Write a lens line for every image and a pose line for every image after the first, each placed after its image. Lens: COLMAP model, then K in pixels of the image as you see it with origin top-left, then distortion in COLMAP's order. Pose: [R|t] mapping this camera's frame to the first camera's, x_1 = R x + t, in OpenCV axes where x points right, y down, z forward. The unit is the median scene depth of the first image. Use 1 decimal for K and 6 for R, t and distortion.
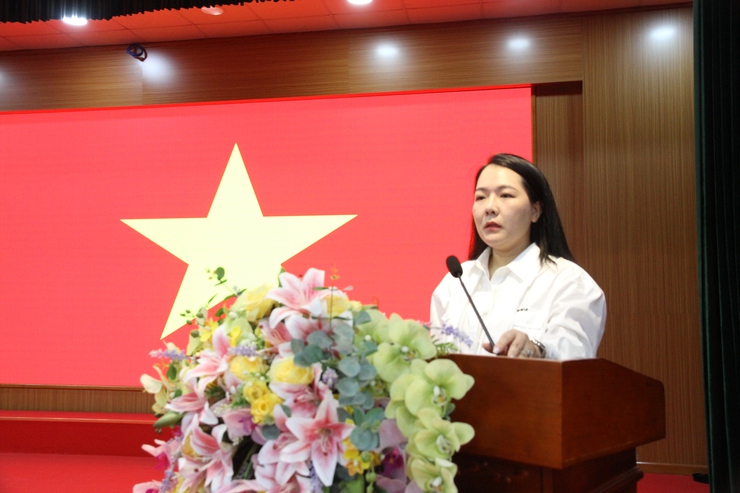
lens RADIAL K [[691.9, 0, 369.7], [0, 691.9, 249.0], [0, 0, 1]] dist [0.021925, 0.000000]
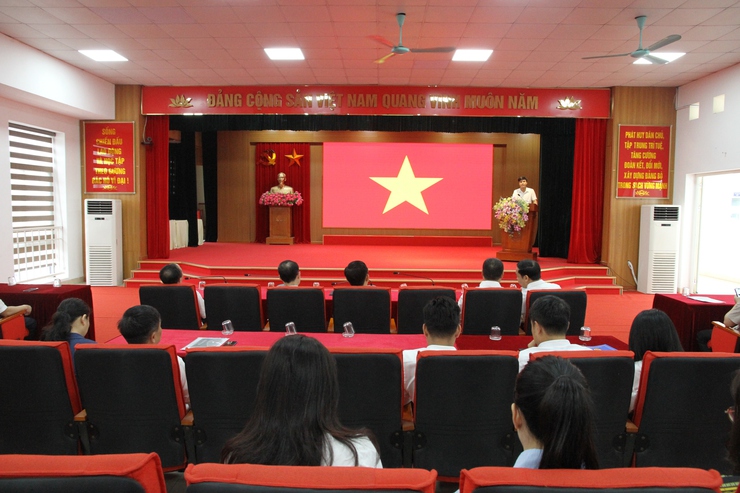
lens RADIAL K [[536.6, 0, 373.8], [0, 536.6, 246.4], [0, 0, 1]] dist [-0.009069, -0.005745]
pose [[0.979695, -0.002925, 0.200471, -3.346284], [-0.024822, 0.990432, 0.135753, -0.249266], [-0.198950, -0.137972, 0.970249, -5.937749]]
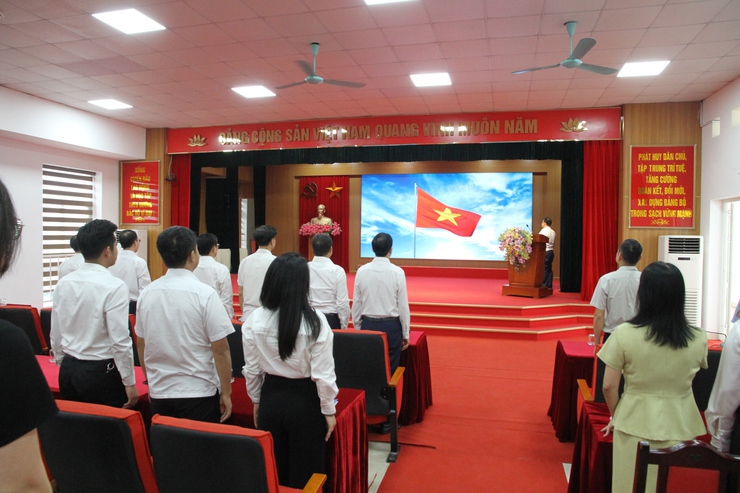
lens RADIAL K [[525.6, 0, 368.6], [0, 525.6, 246.0], [0, 0, 1]] dist [-0.029434, 0.009244]
pose [[0.998973, 0.015536, -0.042569, -1.642837], [-0.011994, 0.996540, 0.082242, -0.255576], [0.043699, -0.081647, 0.995703, -5.868267]]
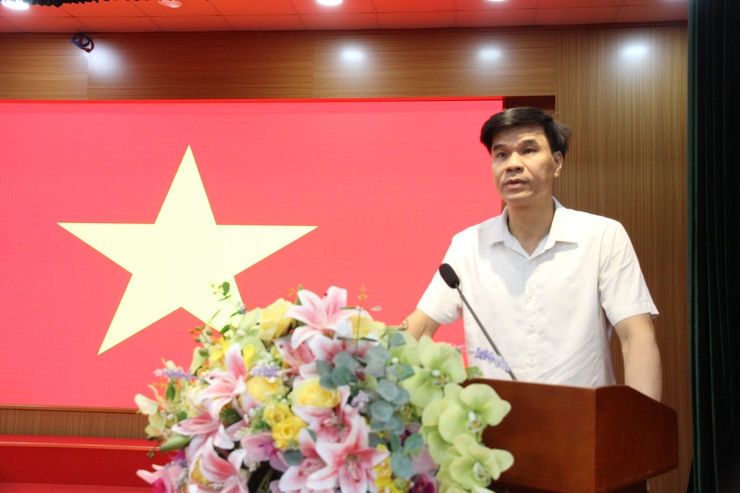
lens RADIAL K [[735.4, 0, 366.6], [0, 735.4, 246.0], [0, 0, 1]] dist [0.040757, 0.000000]
pose [[0.996682, 0.029979, 0.075676, -0.100608], [-0.028353, 0.999345, -0.022474, -0.005797], [-0.076300, 0.020254, 0.996879, -0.022300]]
